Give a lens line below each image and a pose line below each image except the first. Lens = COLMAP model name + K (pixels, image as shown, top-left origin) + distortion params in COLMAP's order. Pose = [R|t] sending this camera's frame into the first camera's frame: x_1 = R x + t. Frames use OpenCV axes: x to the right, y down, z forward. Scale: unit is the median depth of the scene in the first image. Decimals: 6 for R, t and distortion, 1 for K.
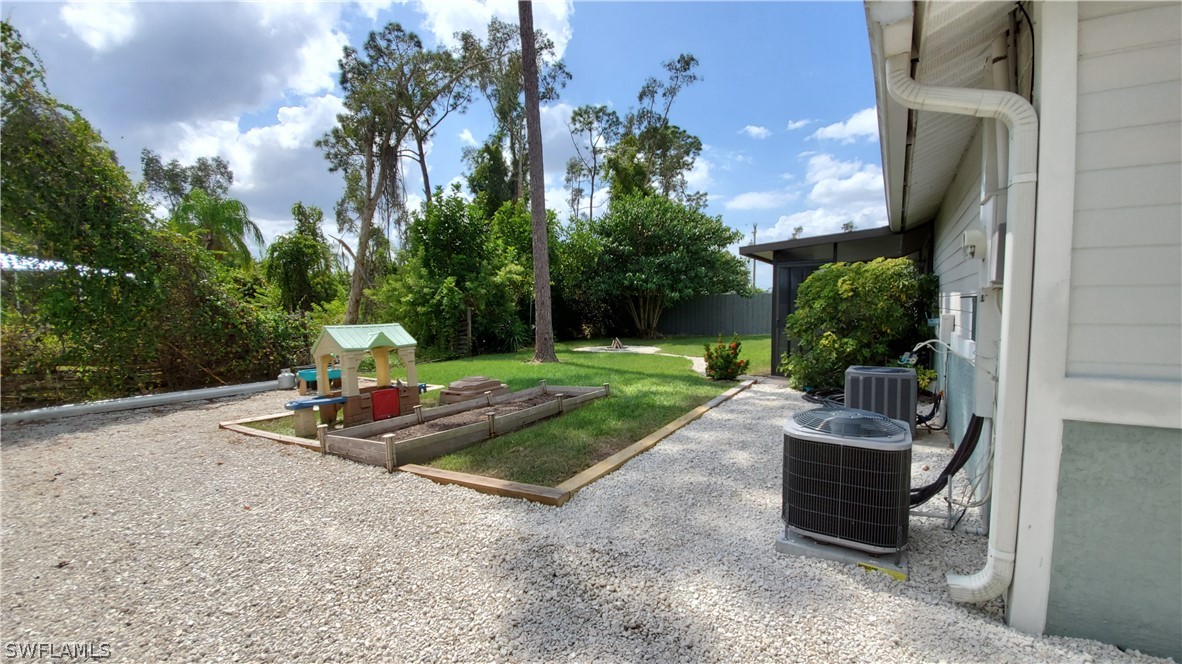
lens RADIAL K [[474.8, 0, 582.8], [0, 474.8, 334.4], [0, 0, 1]] dist [-0.000340, -0.000080]
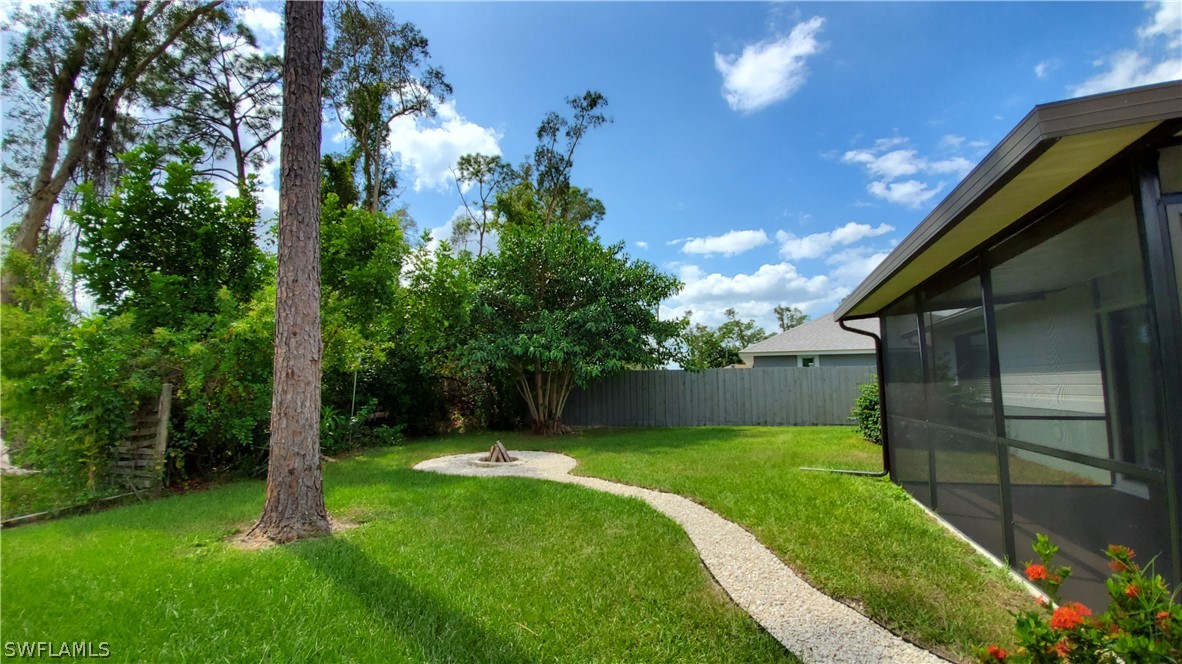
lens RADIAL K [[474.8, 0, 582.8], [0, 474.8, 334.4], [0, 0, 1]] dist [-0.000340, -0.000080]
pose [[0.975404, 0.031708, 0.218130, 0.025716], [0.005381, 0.985879, -0.167370, -0.013824], [-0.220357, 0.164427, 0.961461, 0.247610]]
